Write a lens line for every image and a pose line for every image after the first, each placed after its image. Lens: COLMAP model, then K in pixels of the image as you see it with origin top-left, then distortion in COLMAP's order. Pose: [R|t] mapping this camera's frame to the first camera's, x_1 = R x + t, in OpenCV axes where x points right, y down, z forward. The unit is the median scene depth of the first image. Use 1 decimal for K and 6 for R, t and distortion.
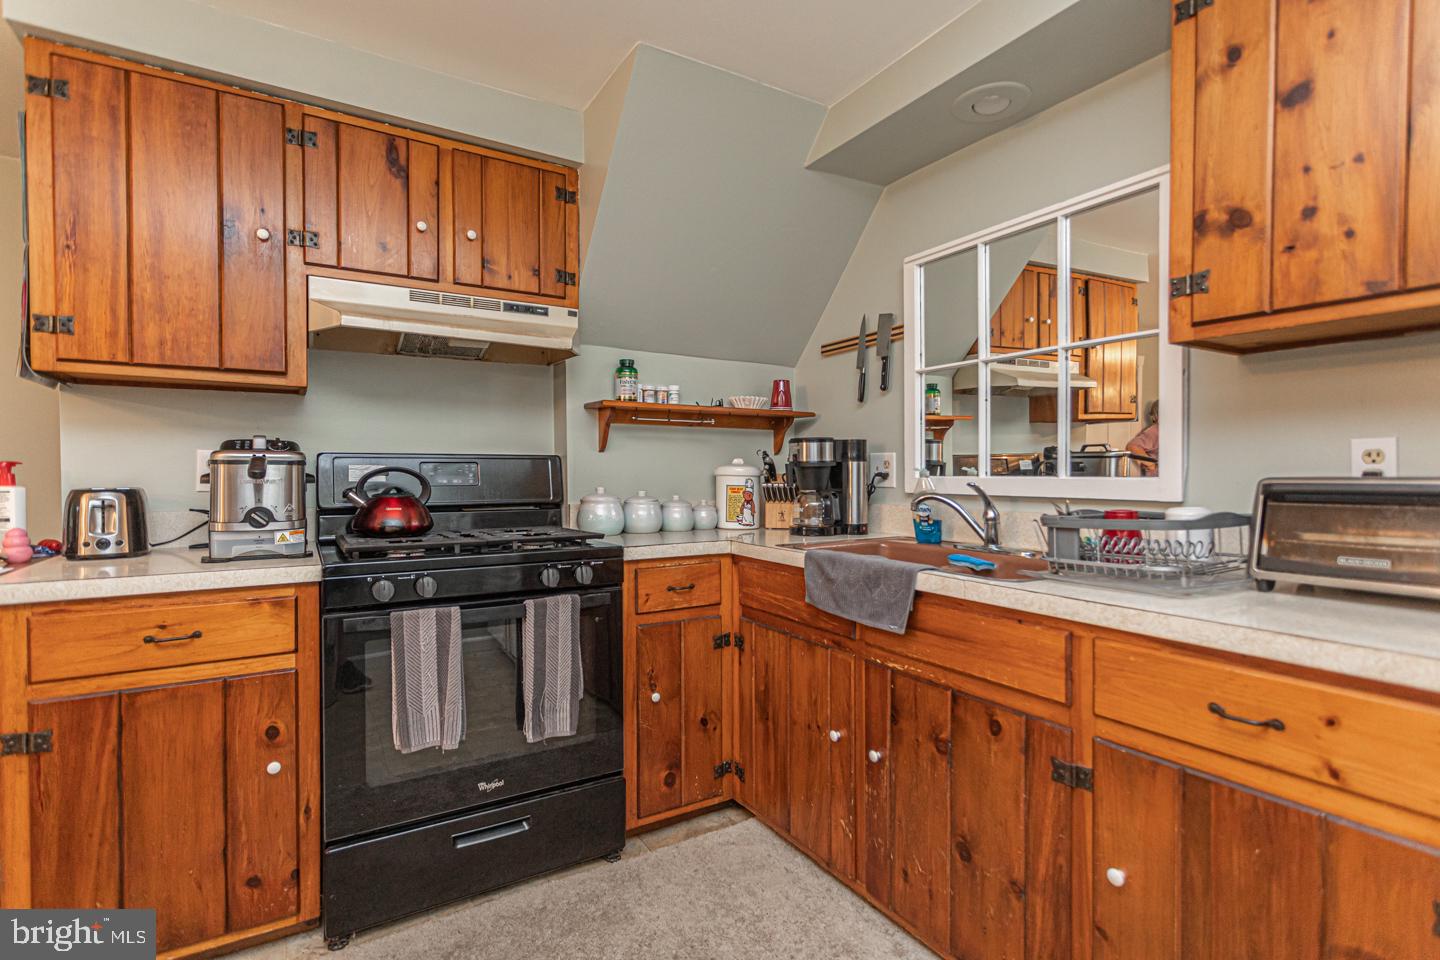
lens RADIAL K [[696.8, 0, 726.7], [0, 696.8, 471.7], [0, 0, 1]] dist [0.001045, -0.000633]
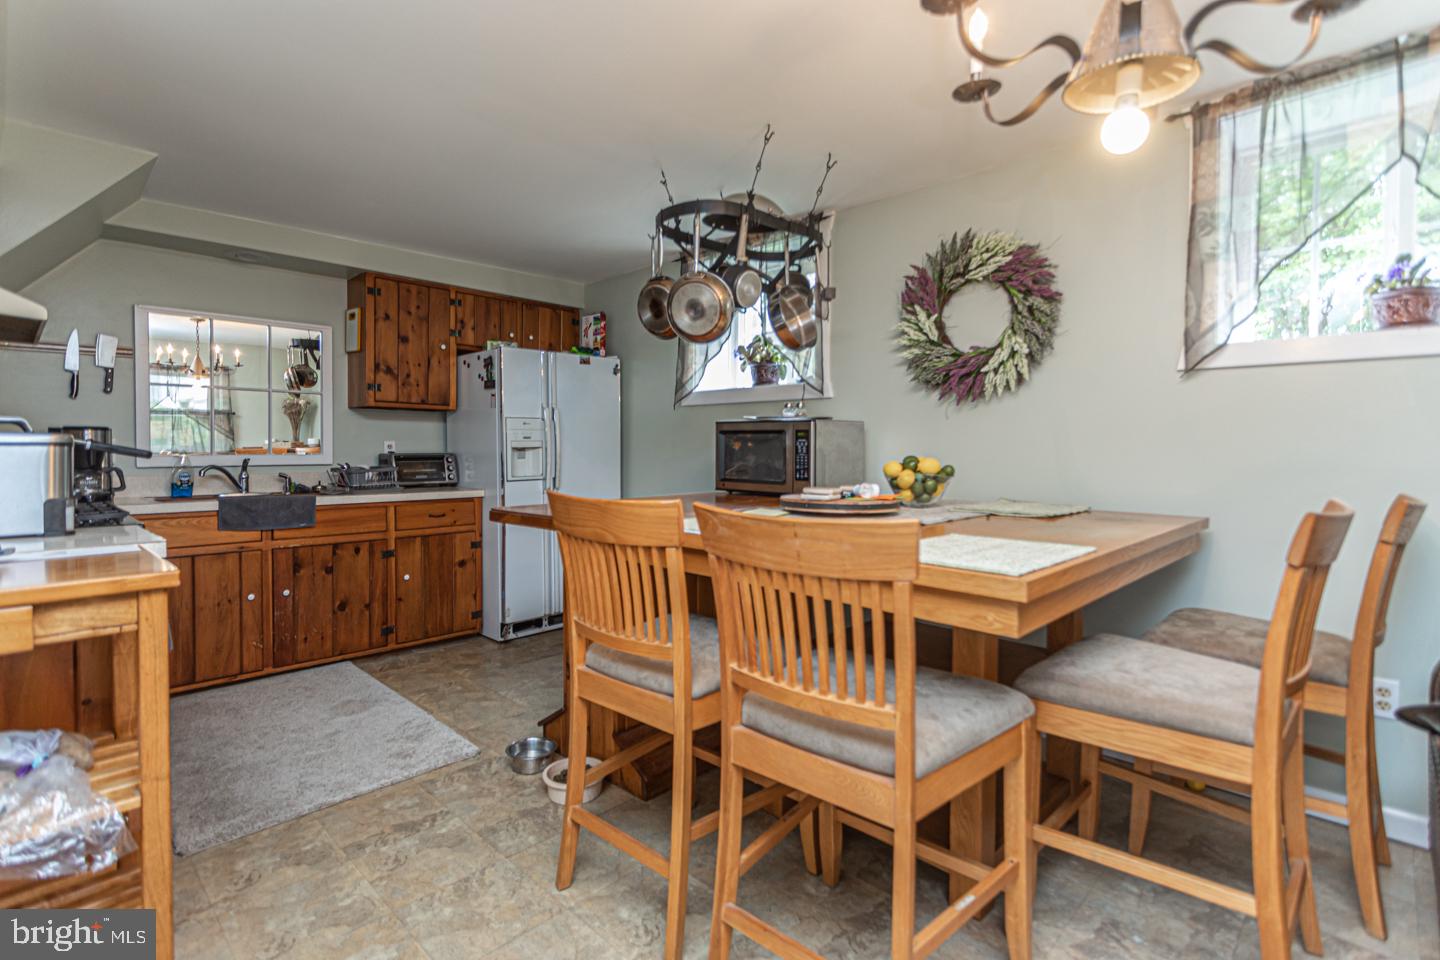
lens RADIAL K [[696.8, 0, 726.7], [0, 696.8, 471.7], [0, 0, 1]] dist [0.001045, -0.000633]
pose [[-0.275390, -0.029504, 0.960880, -2.584985], [0.003192, 0.999495, 0.031604, -0.003757], [-0.961327, 0.011770, -0.275157, 0.404327]]
